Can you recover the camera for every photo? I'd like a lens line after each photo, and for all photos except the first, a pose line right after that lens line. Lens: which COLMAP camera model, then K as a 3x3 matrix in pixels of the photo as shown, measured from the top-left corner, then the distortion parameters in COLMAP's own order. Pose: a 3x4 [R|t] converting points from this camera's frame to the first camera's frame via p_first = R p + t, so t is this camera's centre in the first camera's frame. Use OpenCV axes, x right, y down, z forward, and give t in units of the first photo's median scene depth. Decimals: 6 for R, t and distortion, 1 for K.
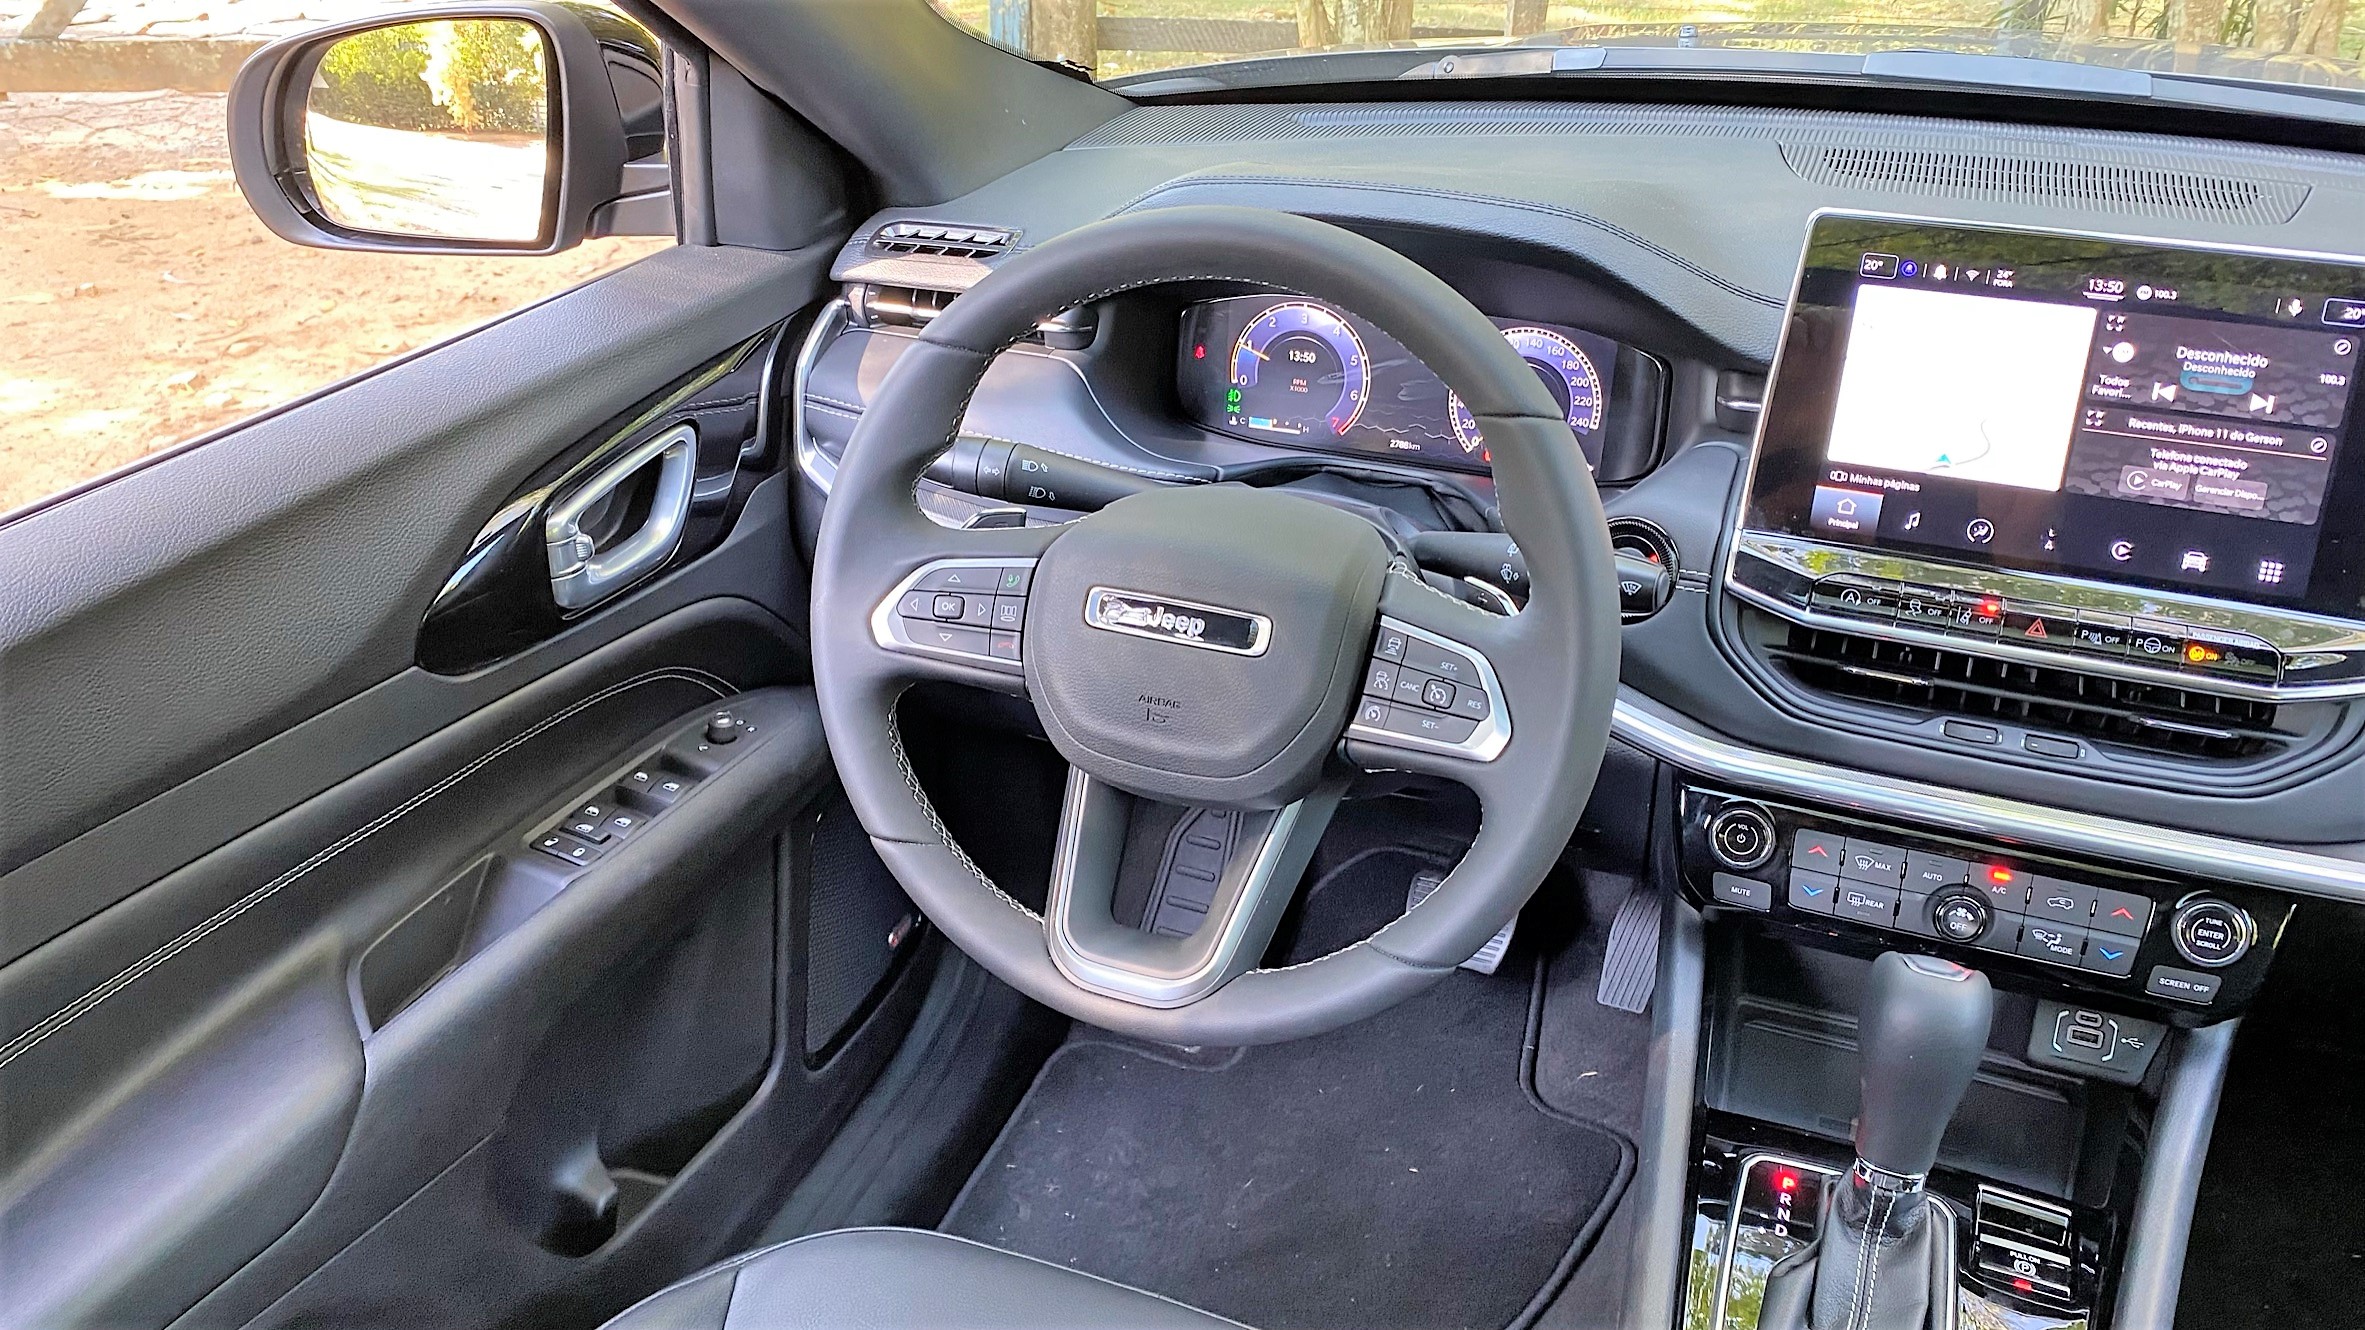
lens RADIAL K [[1807.4, 0, 1208.2], [0, 1807.4, 658.1], [0, 0, 1]] dist [0.070569, -0.102111]
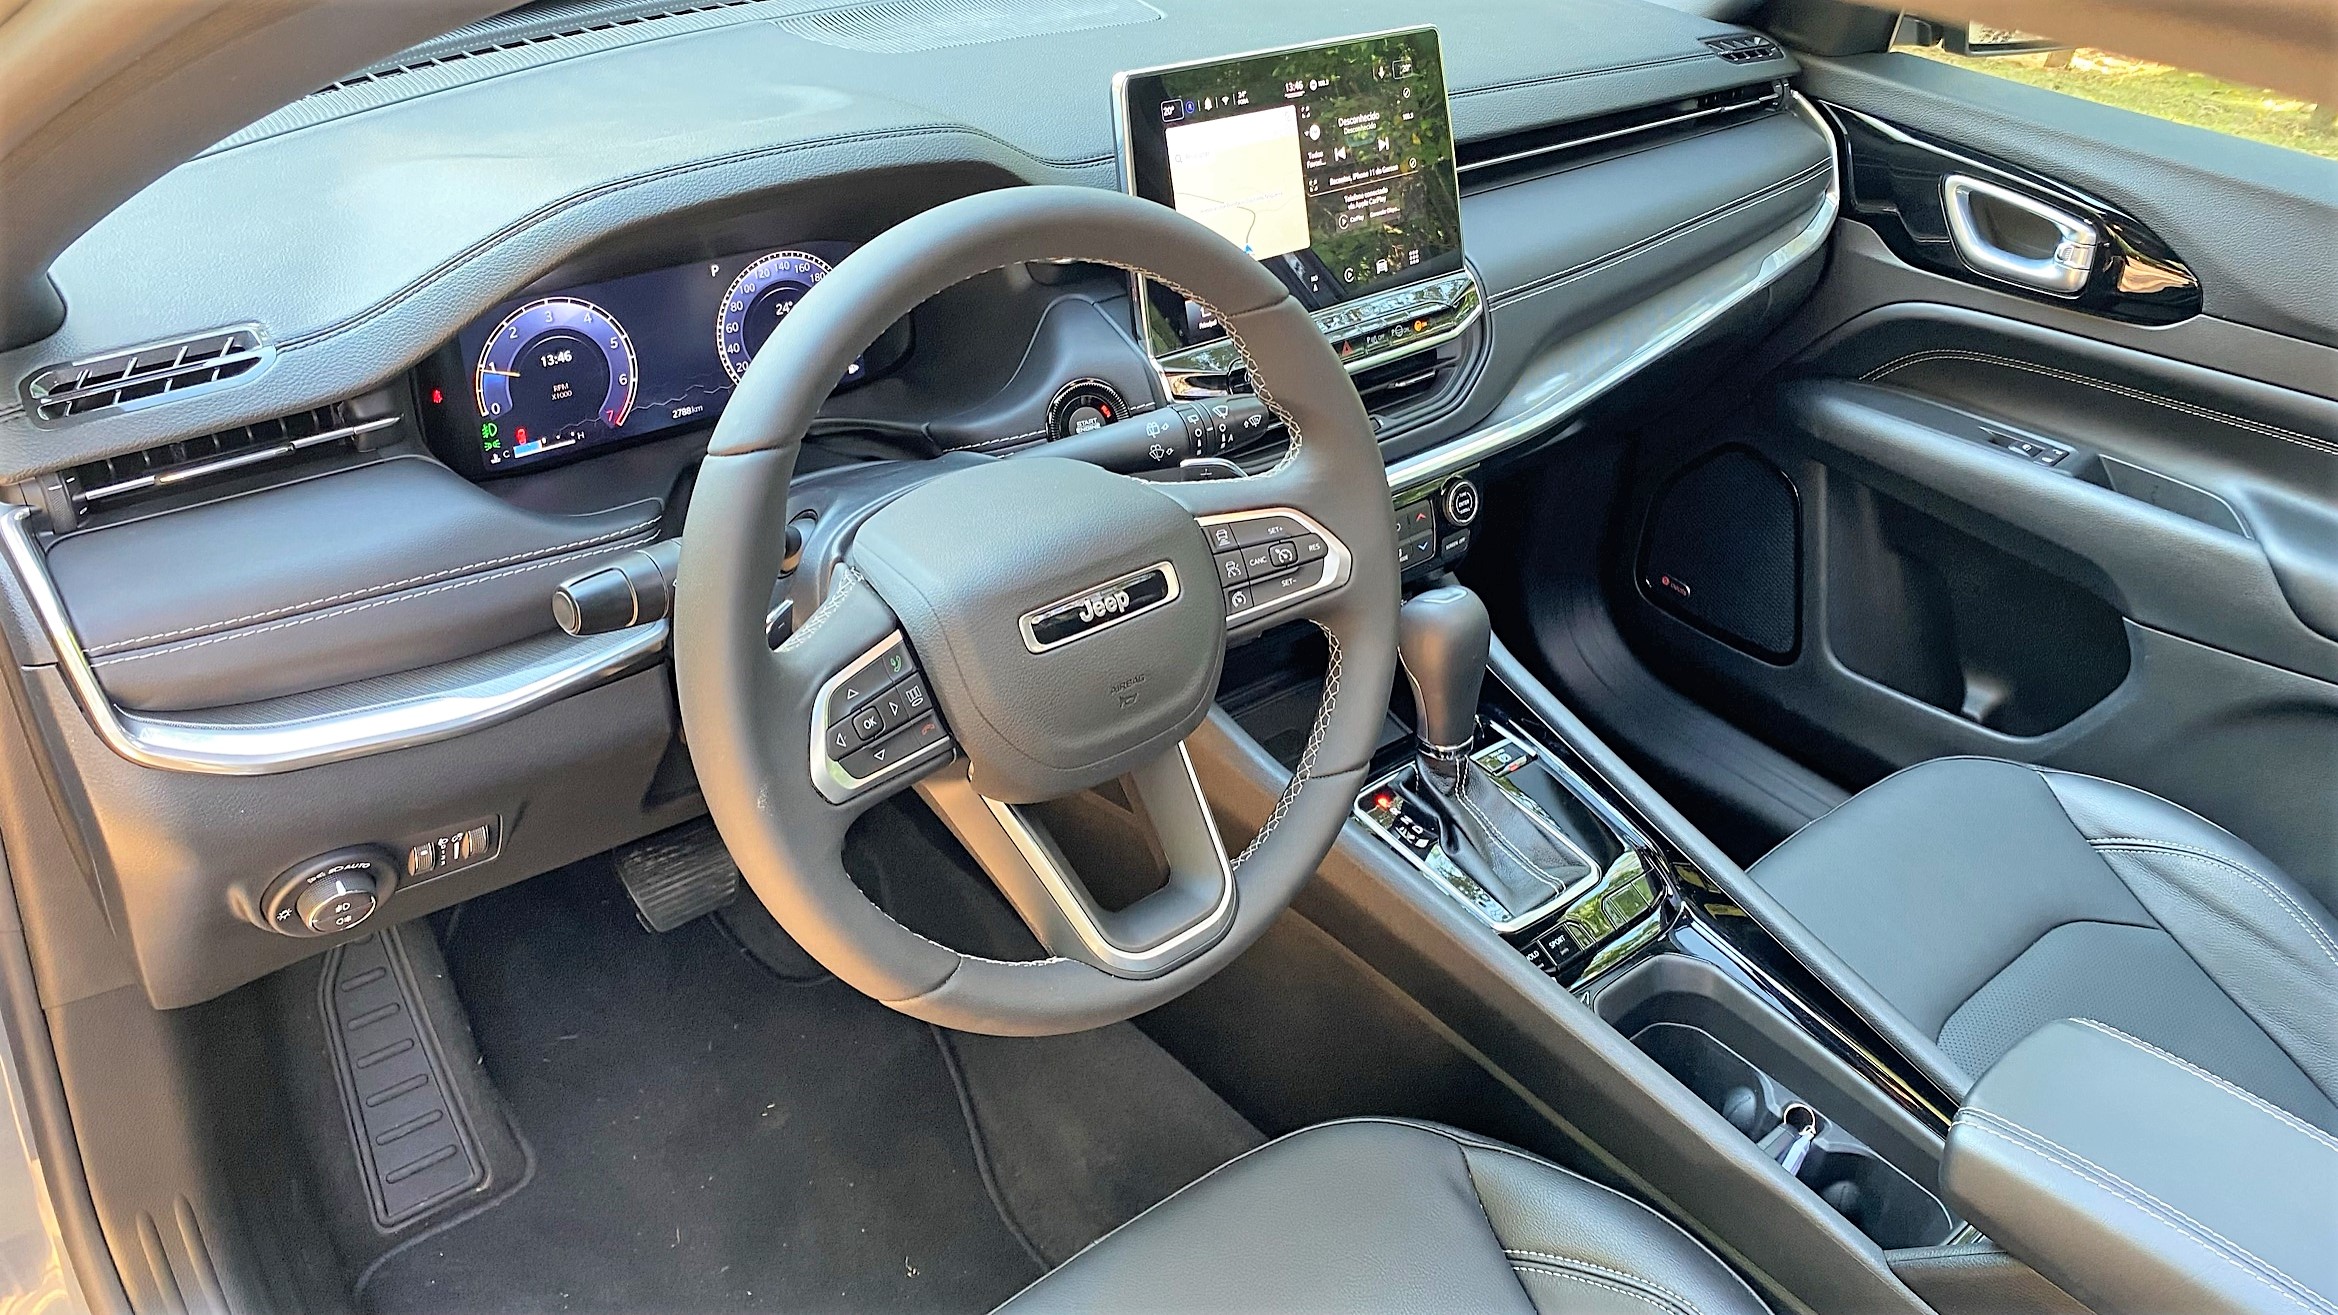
lens RADIAL K [[1810.5, 0, 1169.0], [0, 1810.5, 657.5], [0, 0, 1]] dist [0.027917, -0.031397]
pose [[0.457042, -0.452413, 0.765791, -0.705267], [0.358899, 0.881577, 0.306617, -0.262284], [-0.813821, 0.134705, 0.565288, 0.373326]]
